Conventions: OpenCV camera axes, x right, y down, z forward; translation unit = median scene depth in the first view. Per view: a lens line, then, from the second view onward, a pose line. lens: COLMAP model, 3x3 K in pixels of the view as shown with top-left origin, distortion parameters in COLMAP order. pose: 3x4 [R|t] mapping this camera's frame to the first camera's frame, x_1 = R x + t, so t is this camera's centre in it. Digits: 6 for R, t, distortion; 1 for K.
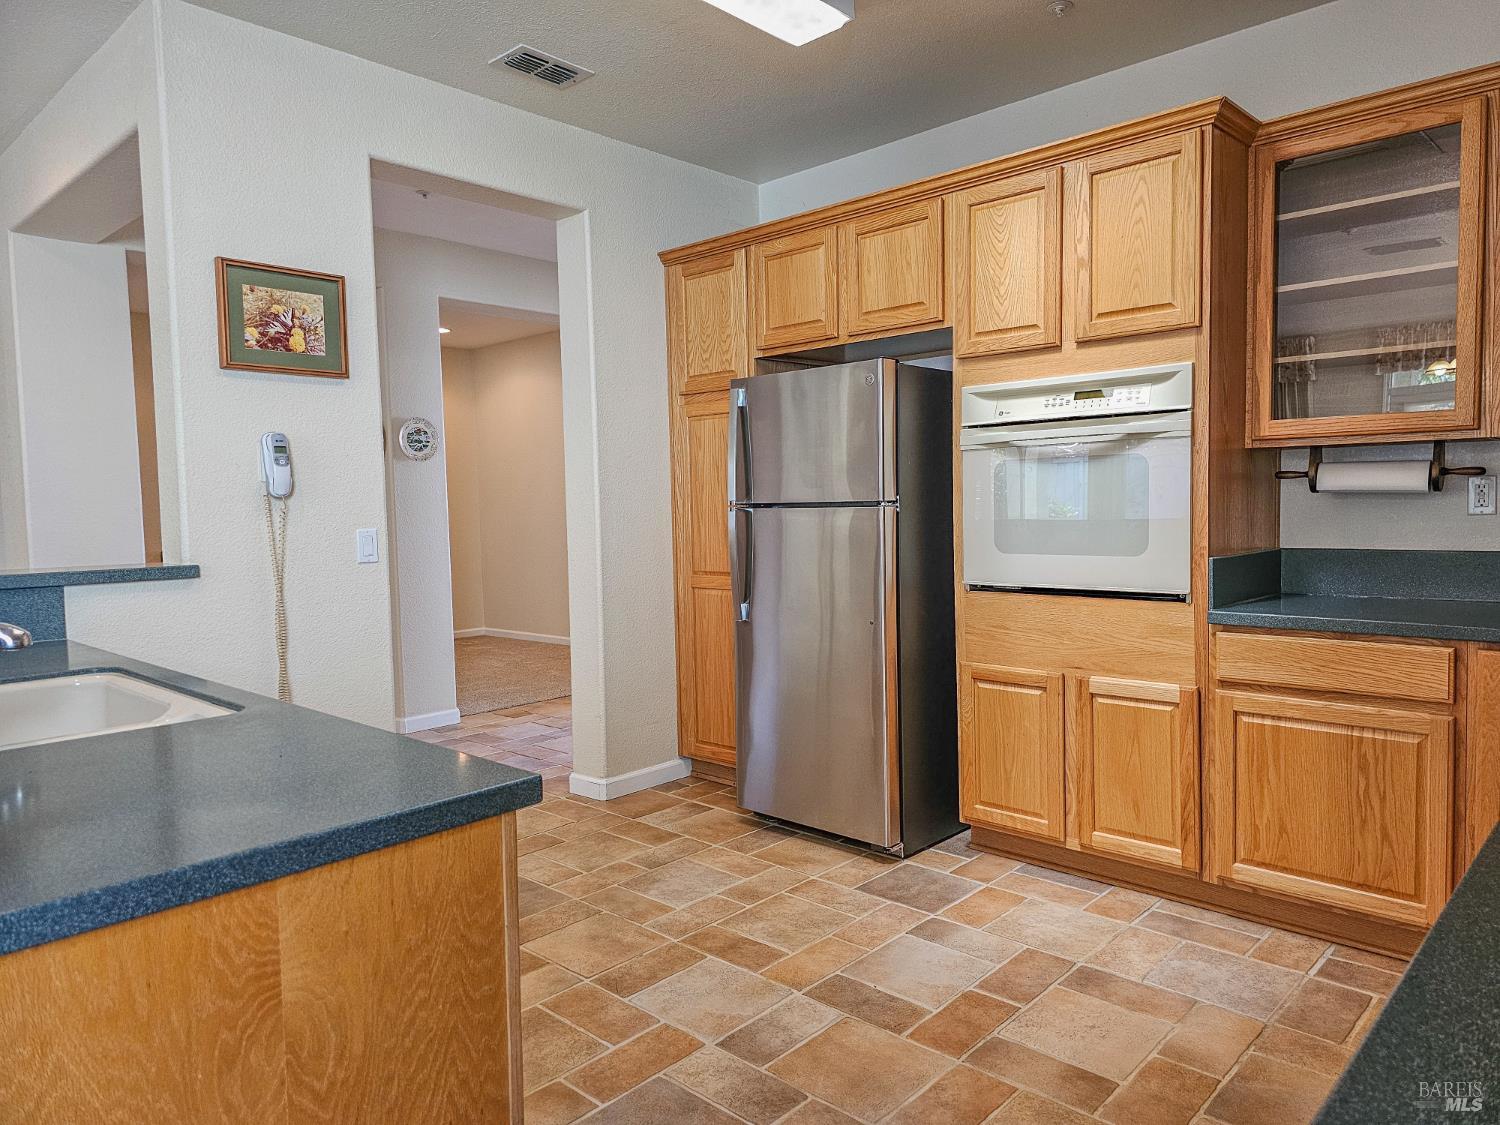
lens RADIAL K [[1022.7, 0, 750.0], [0, 1022.7, 562.5], [0, 0, 1]] dist [0.037165, -0.030411]
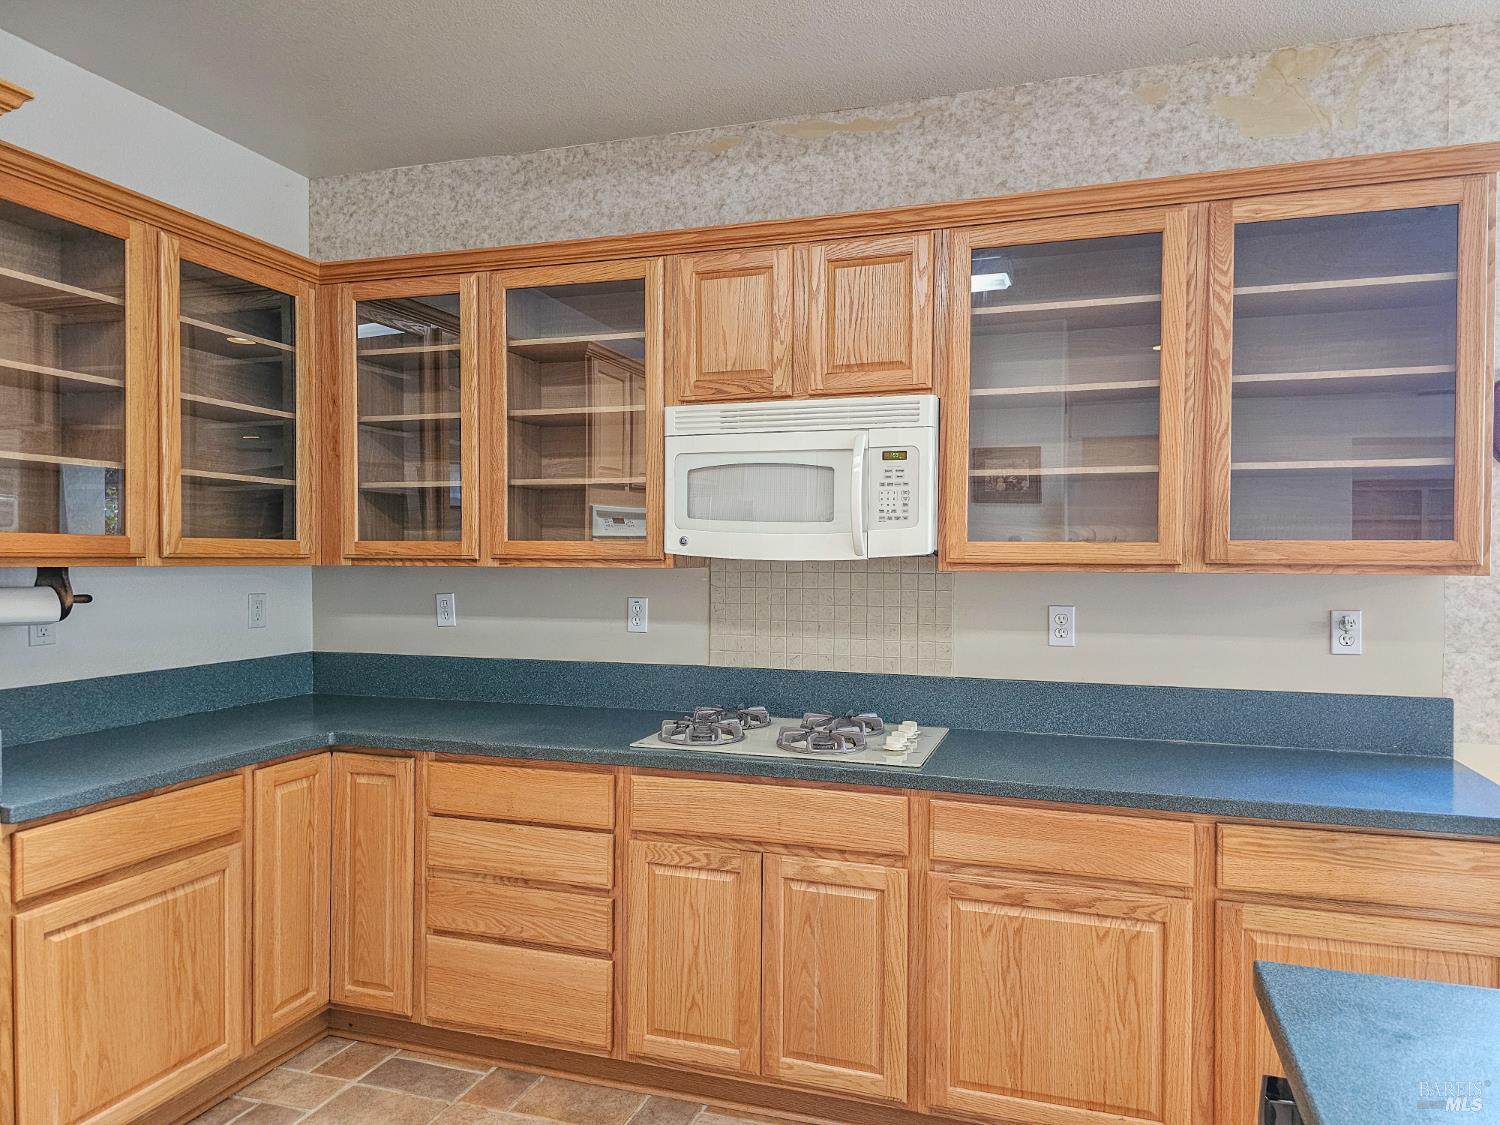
lens RADIAL K [[1019.0, 0, 752.0], [0, 1019.0, 591.7], [0, 0, 1]] dist [0.035768, -0.031362]
pose [[-0.424256, -0.017853, 0.905366, -0.398205], [0.057149, 0.997285, 0.046446, -0.102825], [-0.903737, 0.071446, -0.422084, 0.860840]]
